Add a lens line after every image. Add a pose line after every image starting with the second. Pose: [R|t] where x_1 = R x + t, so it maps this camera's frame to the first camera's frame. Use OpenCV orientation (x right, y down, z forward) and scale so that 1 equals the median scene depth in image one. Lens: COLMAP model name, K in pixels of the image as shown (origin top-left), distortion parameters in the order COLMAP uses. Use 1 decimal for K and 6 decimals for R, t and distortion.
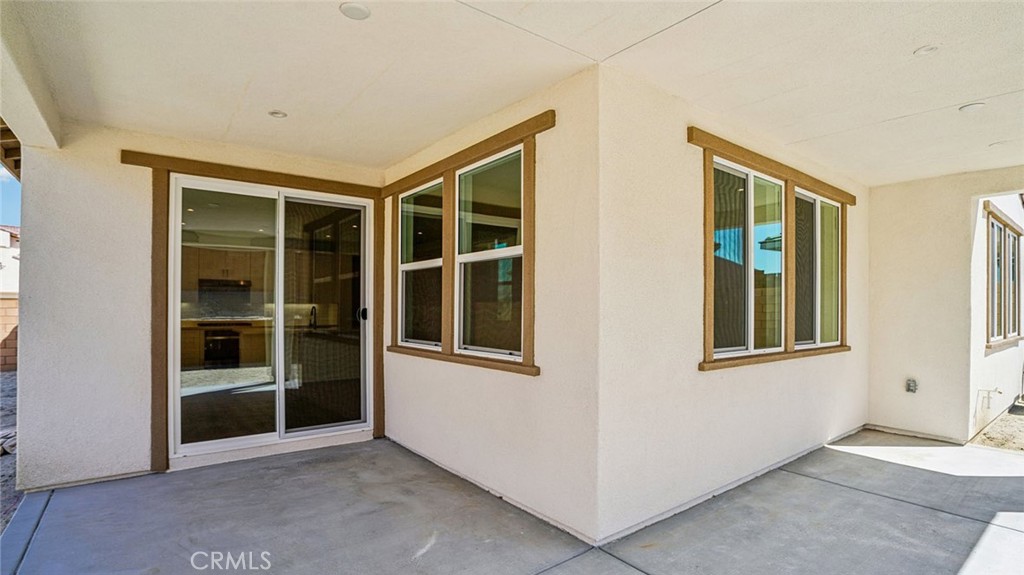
lens RADIAL K [[478.9, 0, 517.1], [0, 478.9, 307.9], [0, 0, 1]] dist [-0.000375, -0.000001]
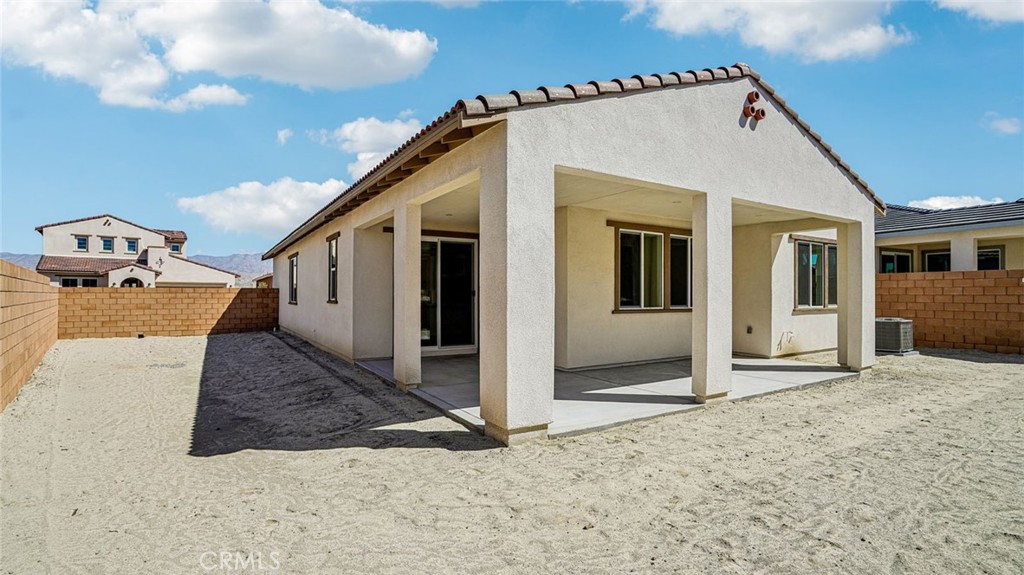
lens RADIAL K [[478.9, 0, 512.3], [0, 478.9, 291.1], [0, 0, 1]] dist [-0.000375, -0.000001]
pose [[0.993914, -0.002882, -0.110120, 0.099809], [0.002158, 0.999975, -0.006700, 0.019748], [0.110137, 0.006422, 0.993896, -1.255561]]
